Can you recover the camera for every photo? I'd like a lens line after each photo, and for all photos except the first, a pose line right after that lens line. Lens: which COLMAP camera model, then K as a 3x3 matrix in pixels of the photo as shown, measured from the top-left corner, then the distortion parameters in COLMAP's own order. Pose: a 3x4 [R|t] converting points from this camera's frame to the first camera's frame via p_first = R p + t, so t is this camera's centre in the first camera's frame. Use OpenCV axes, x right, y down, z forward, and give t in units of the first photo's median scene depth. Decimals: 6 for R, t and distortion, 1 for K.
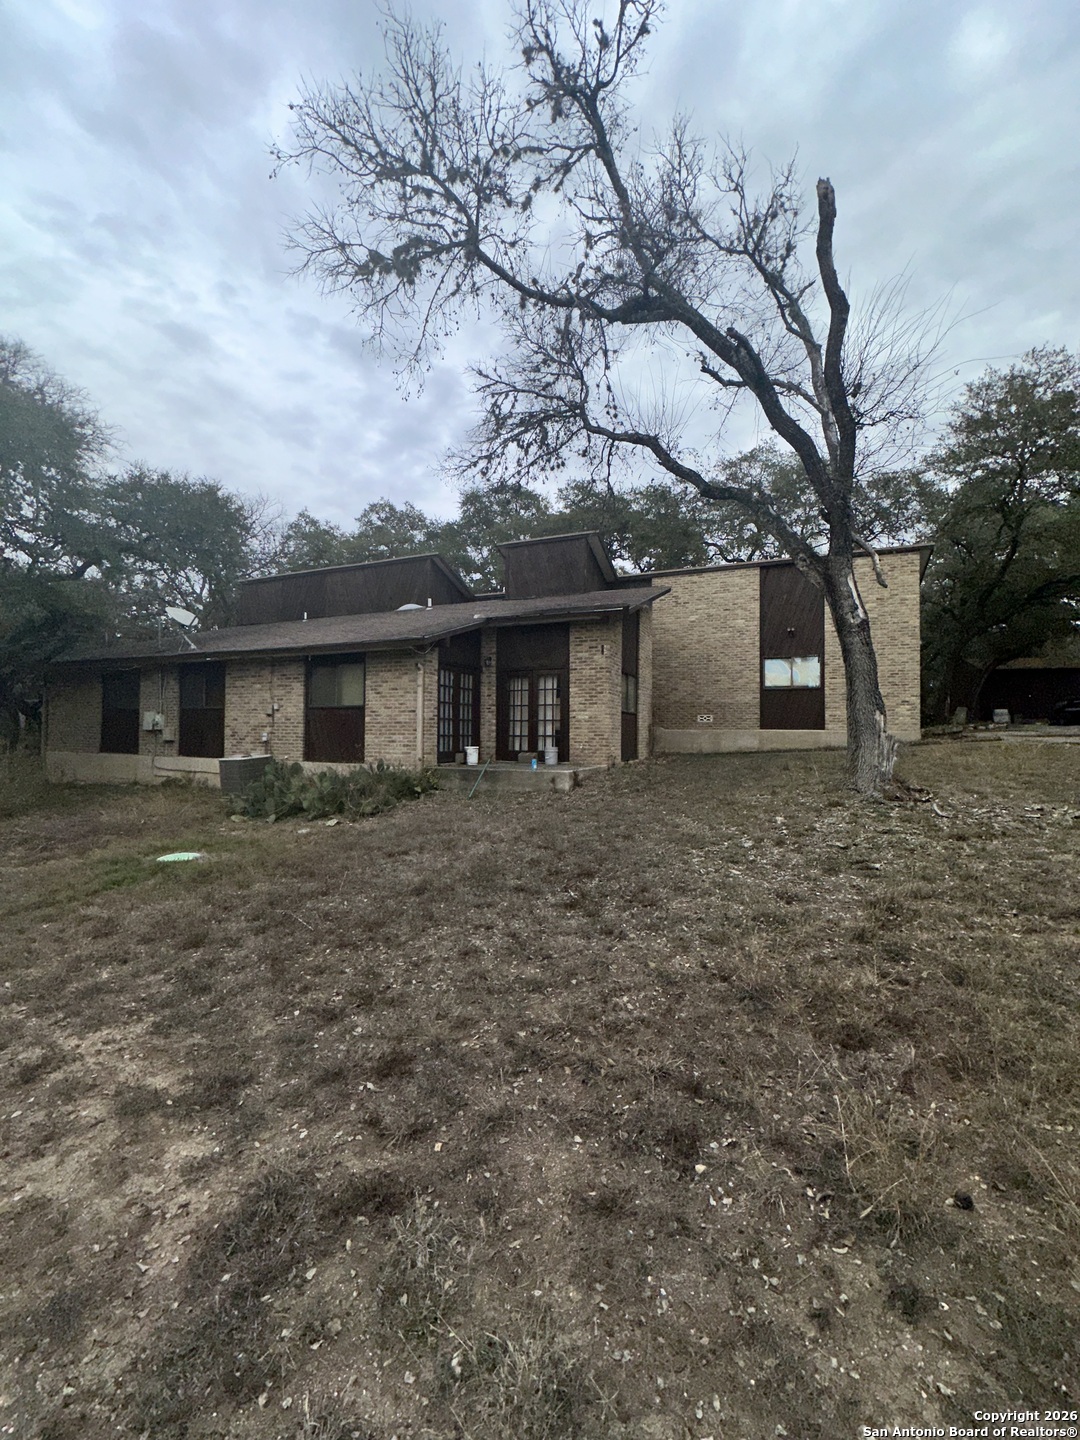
lens RADIAL K [[573.2, 0, 541.4], [0, 573.2, 719.9], [0, 0, 1]] dist [-0.002626, 0.000313]
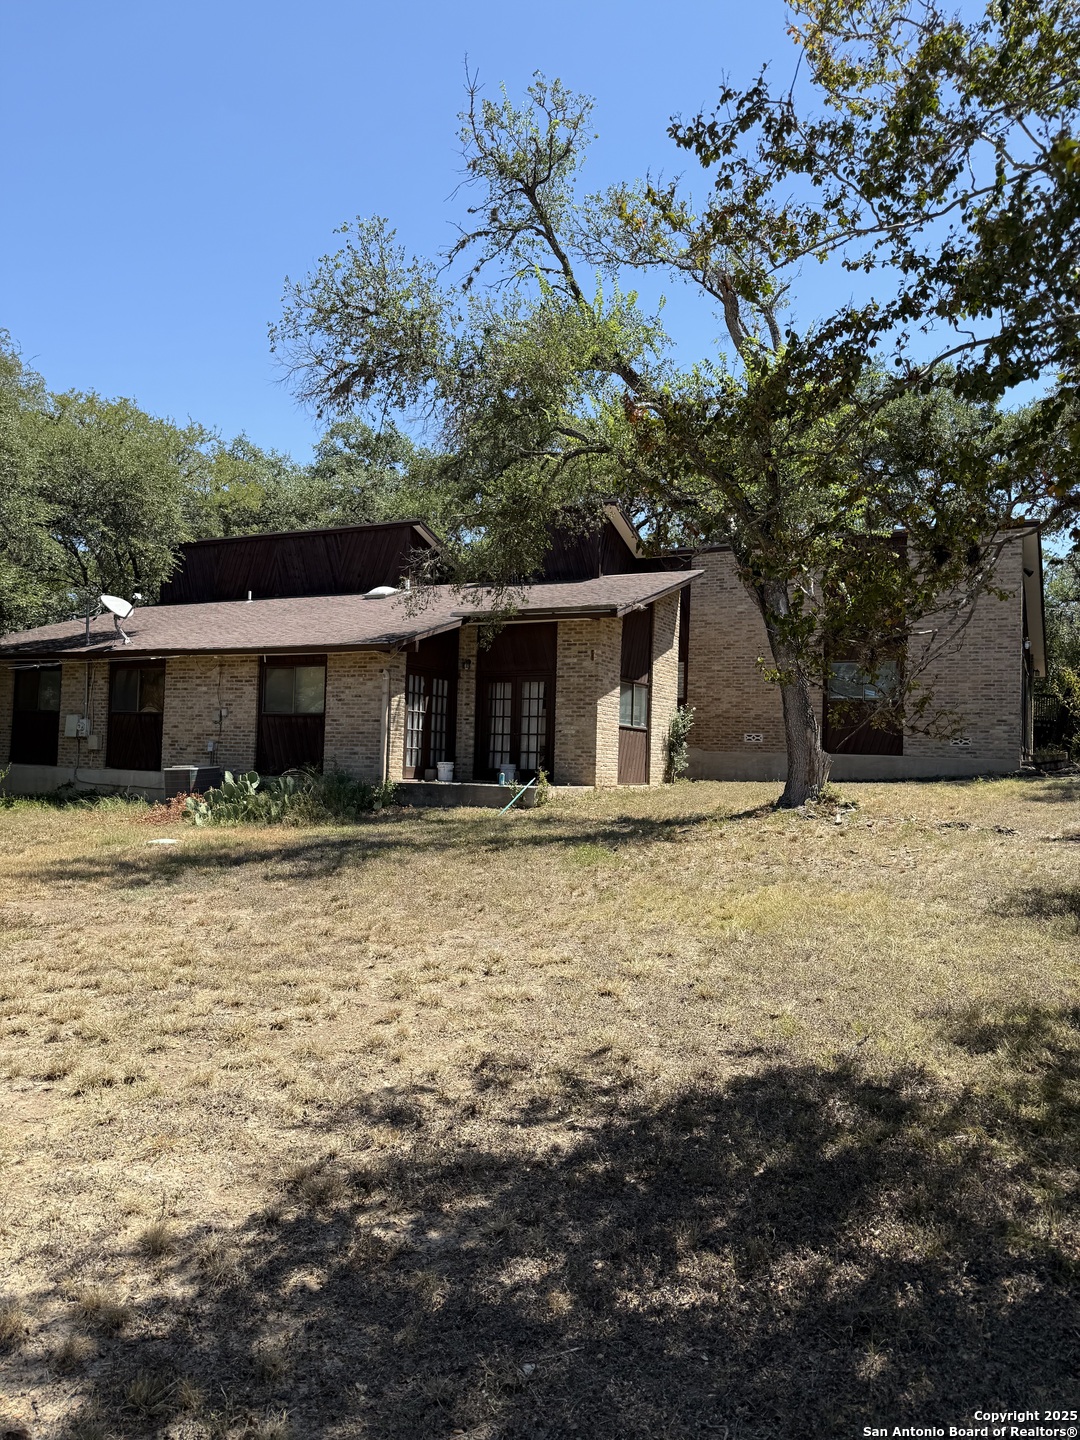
lens RADIAL K [[993.8, 0, 583.6], [0, 993.8, 720.7], [0, 0, 1]] dist [0.001048, -0.000002]
pose [[0.999156, 0.019111, -0.036371, 0.145794], [-0.019906, 0.999568, -0.021622, 0.011559], [0.035942, 0.022327, 0.999104, -0.514125]]
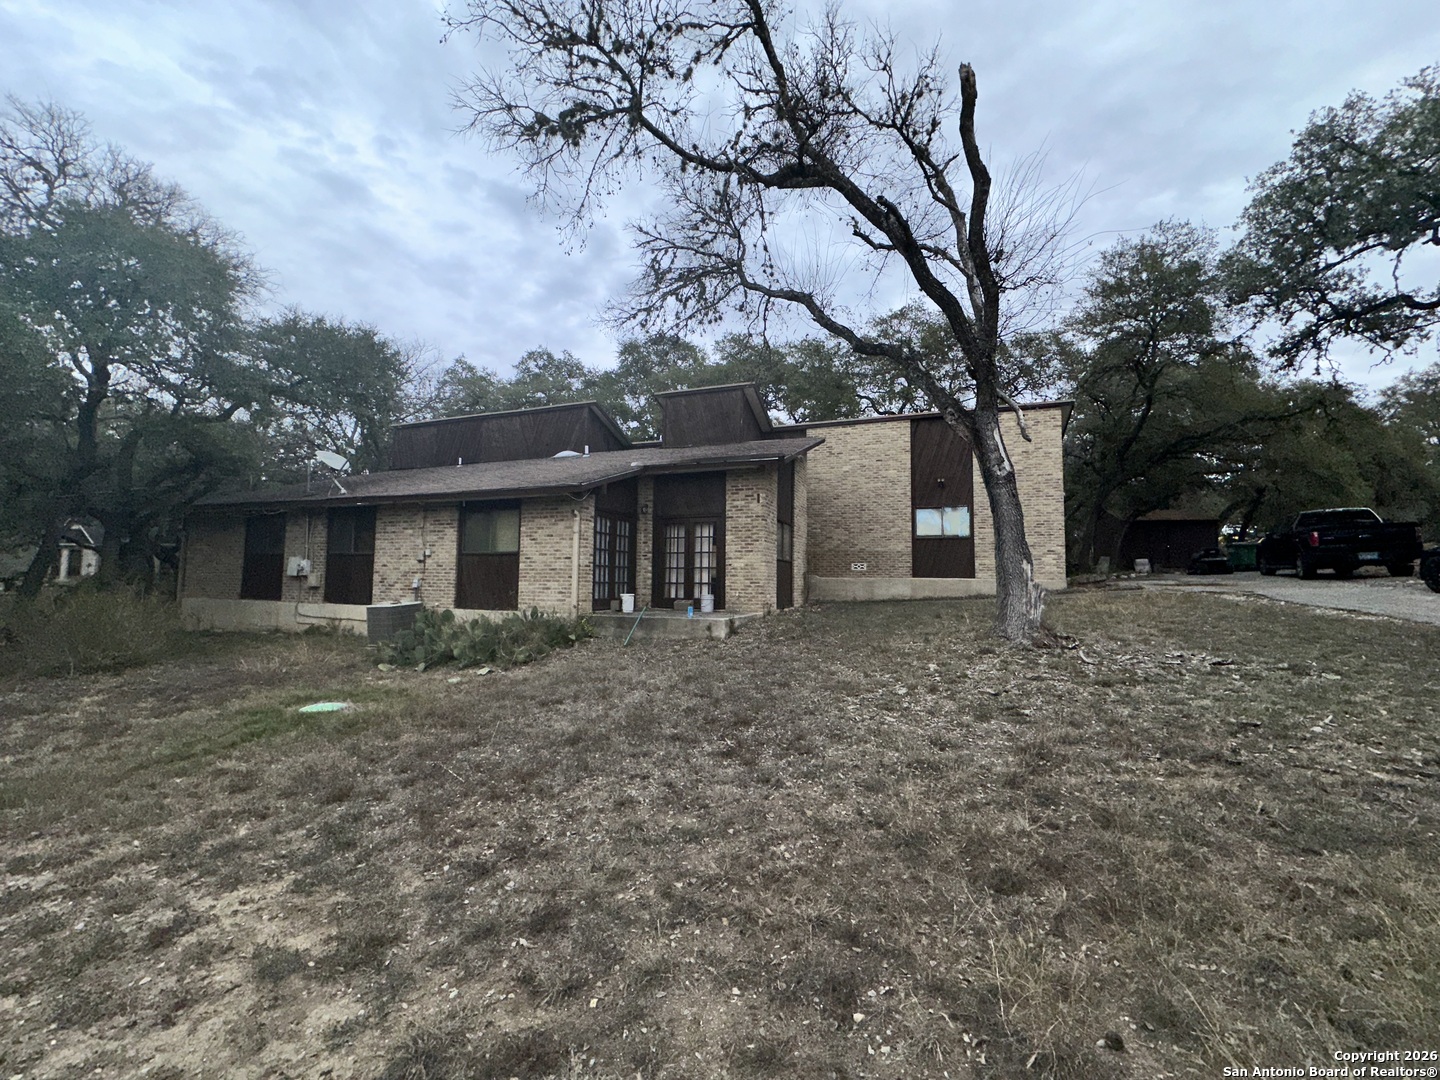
lens RADIAL K [[573.2, 0, 720.8], [0, 573.2, 539.4], [0, 0, 1]] dist [-0.002626, 0.000313]
pose [[0.999097, 0.006755, 0.041937, -0.001752], [-0.004706, 0.998798, -0.048785, -0.000035], [-0.042216, 0.048544, 0.997928, -0.004783]]
